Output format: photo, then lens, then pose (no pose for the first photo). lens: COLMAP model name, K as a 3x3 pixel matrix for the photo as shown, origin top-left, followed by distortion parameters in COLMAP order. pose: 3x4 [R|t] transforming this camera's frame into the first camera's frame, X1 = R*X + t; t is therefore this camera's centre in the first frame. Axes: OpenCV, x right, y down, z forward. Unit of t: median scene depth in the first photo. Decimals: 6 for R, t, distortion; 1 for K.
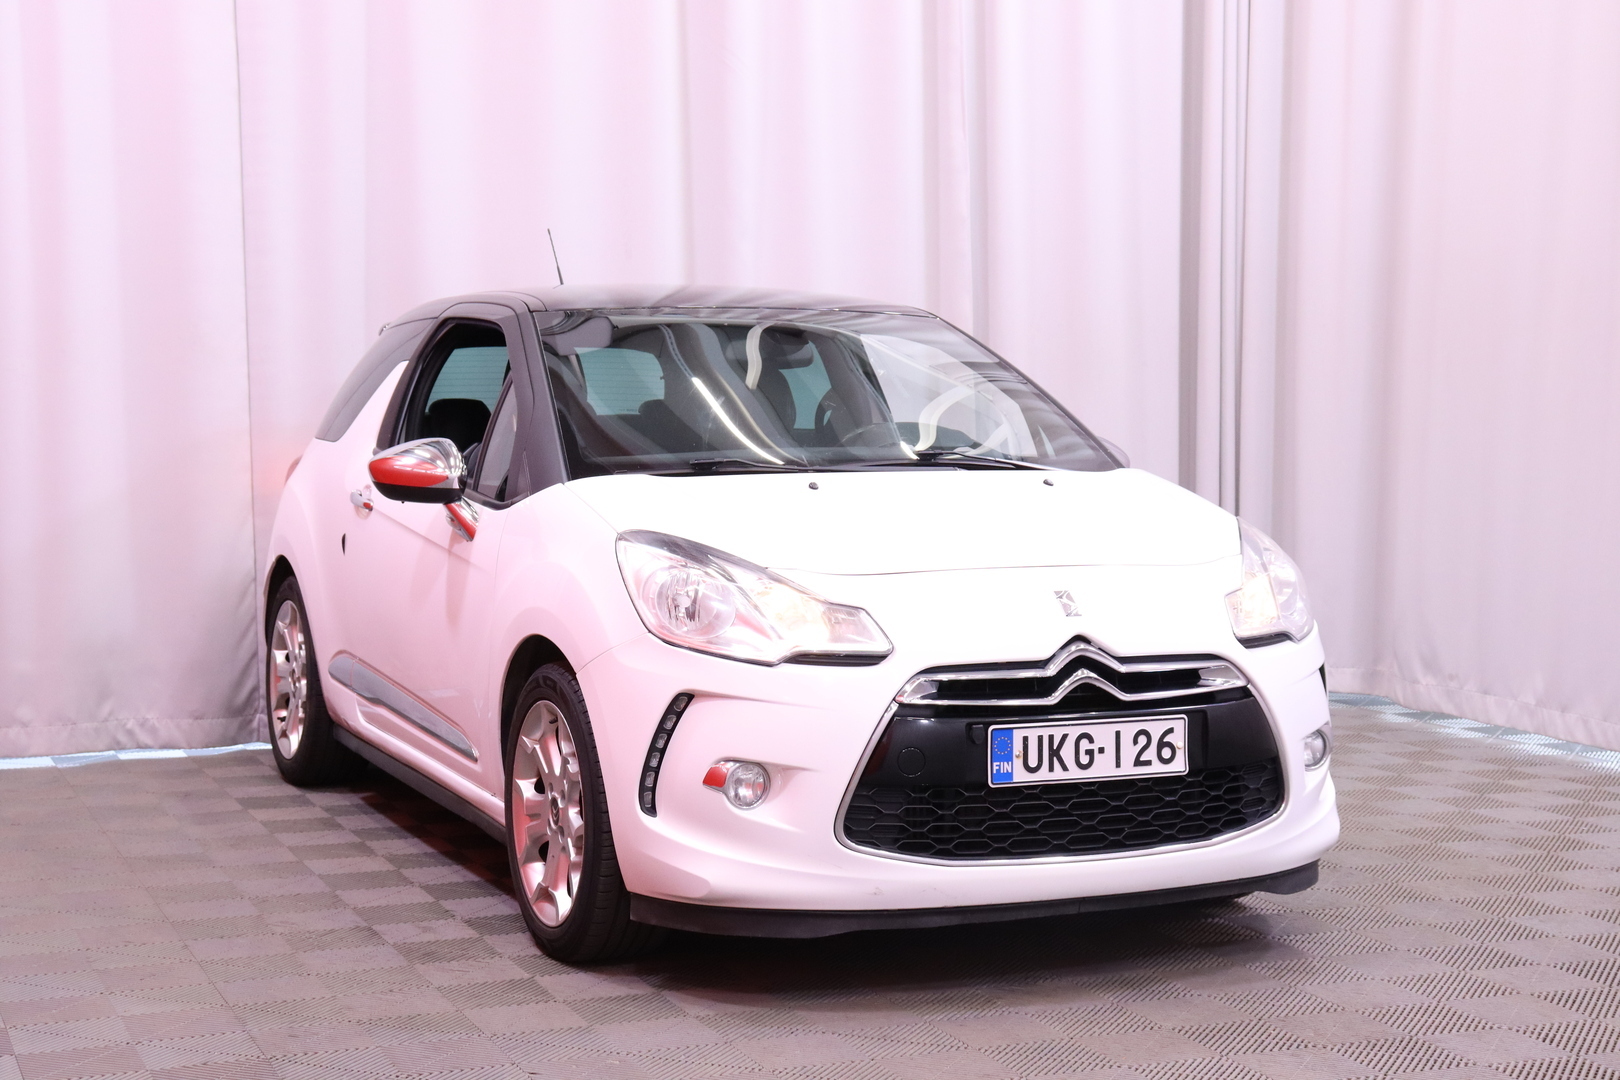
lens RADIAL K [[2448.9, 0, 821.8], [0, 2448.9, 541.2], [0, 0, 1]] dist [0.019019, 0.000000]
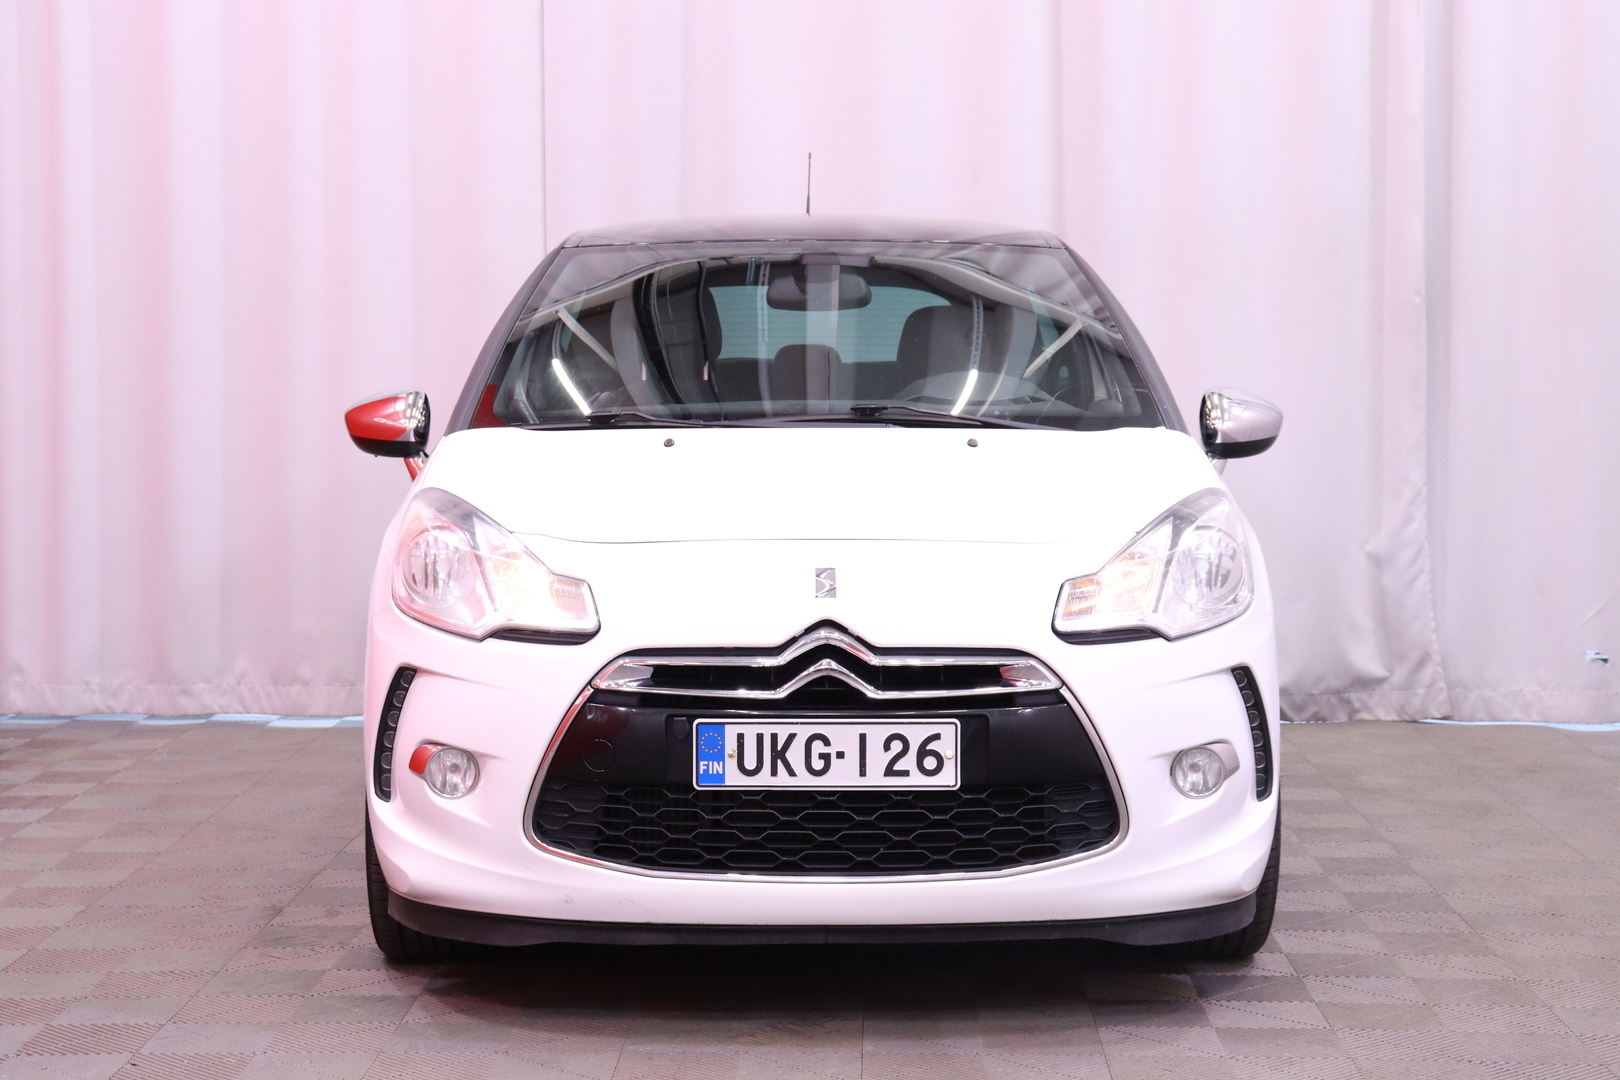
lens RADIAL K [[2881.9, 0, 809.4], [0, 2881.9, 534.2], [0, 0, 1]] dist [0.169404, 0.000000]
pose [[0.919946, 0.025016, -0.391246, 0.496513], [-0.022383, 0.999686, 0.011289, -0.002755], [0.391406, -0.001628, 0.920217, 0.069705]]
